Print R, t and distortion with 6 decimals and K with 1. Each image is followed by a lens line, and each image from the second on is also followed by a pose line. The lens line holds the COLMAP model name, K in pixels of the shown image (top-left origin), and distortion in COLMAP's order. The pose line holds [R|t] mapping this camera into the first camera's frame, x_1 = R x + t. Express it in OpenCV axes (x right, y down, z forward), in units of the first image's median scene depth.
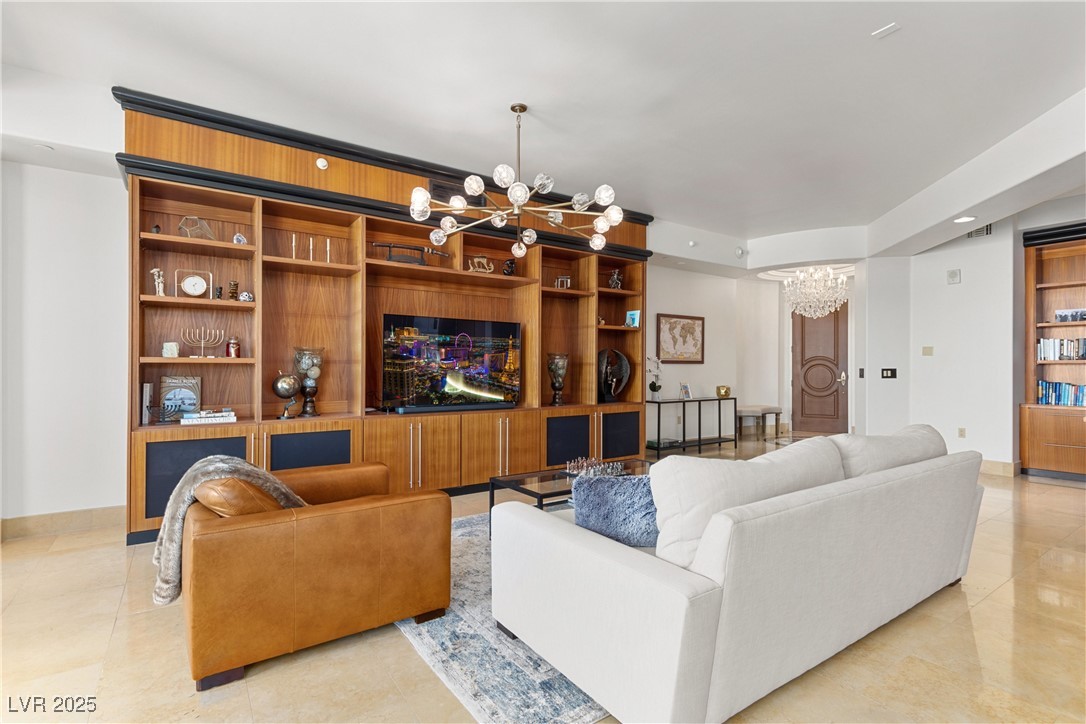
lens RADIAL K [[509.2, 0, 542.0], [0, 509.2, 364.6], [0, 0, 1]] dist [0.004710, -0.004649]
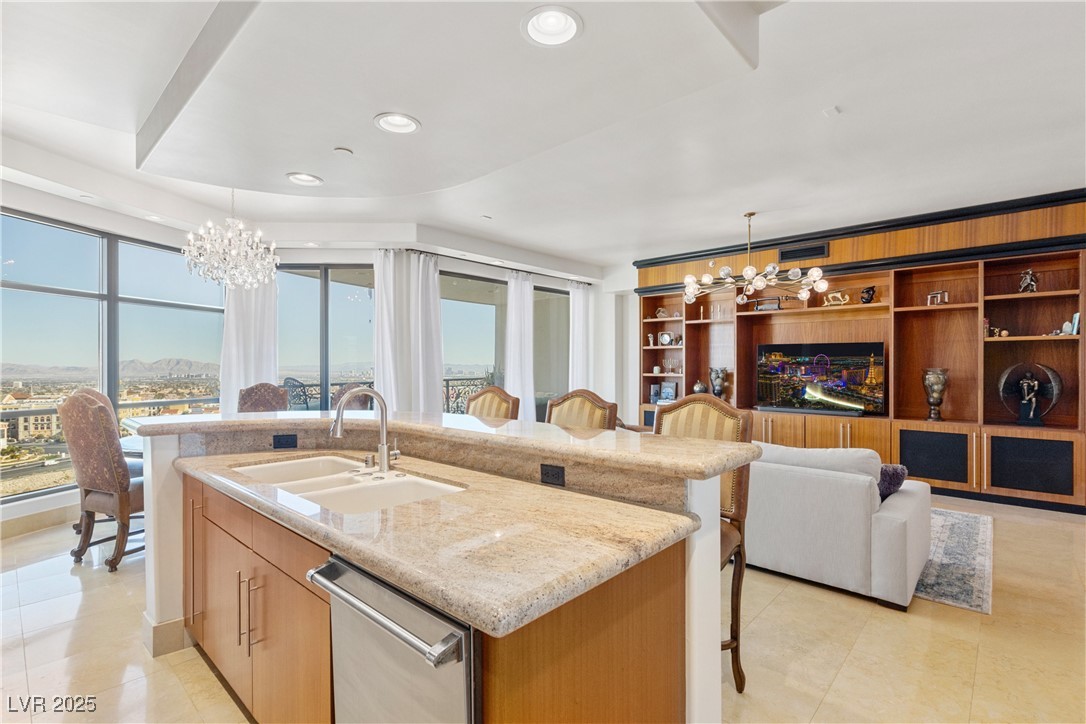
lens RADIAL K [[509.2, 0, 545.6], [0, 509.2, 364.7], [0, 0, 1]] dist [0.004710, -0.004649]
pose [[0.231501, 0.005867, -0.972817, 1.227263], [0.014159, 0.999856, 0.009400, -0.074740], [0.972732, -0.015950, 0.231384, 0.026984]]
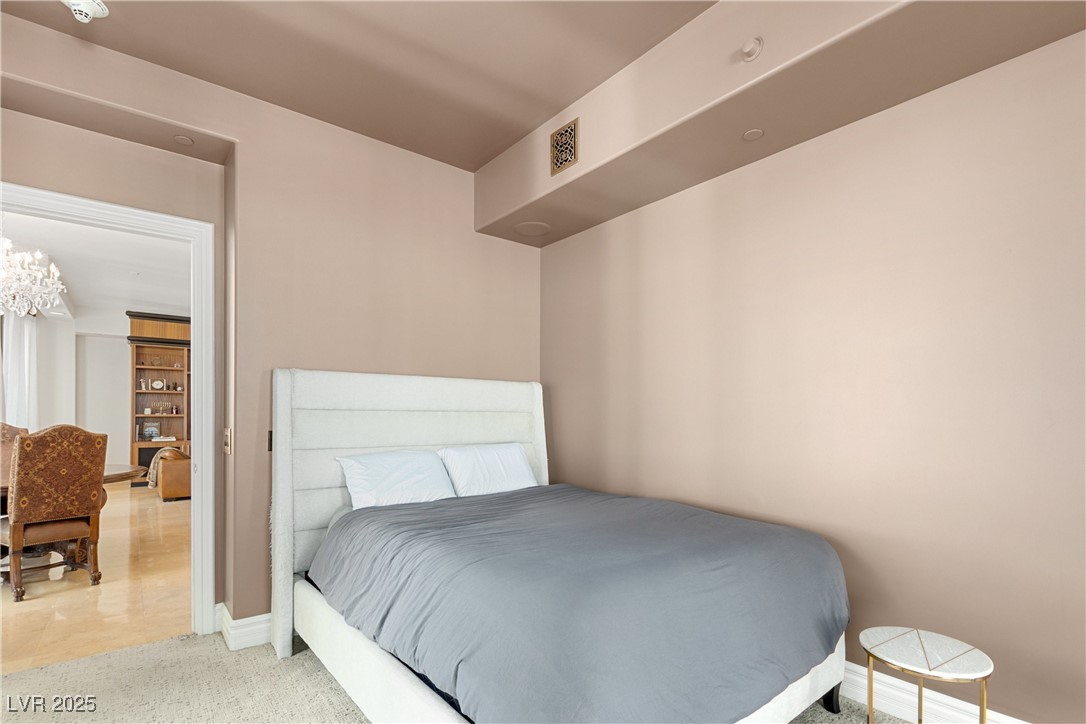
lens RADIAL K [[509.2, 0, 542.8], [0, 509.2, 411.7], [0, 0, 1]] dist [0.004710, -0.004649]
pose [[0.997298, 0.003174, 0.073392, 0.955361], [-0.003332, 0.999992, 0.002027, -0.036547], [-0.073385, -0.002266, 0.997301, -1.532946]]
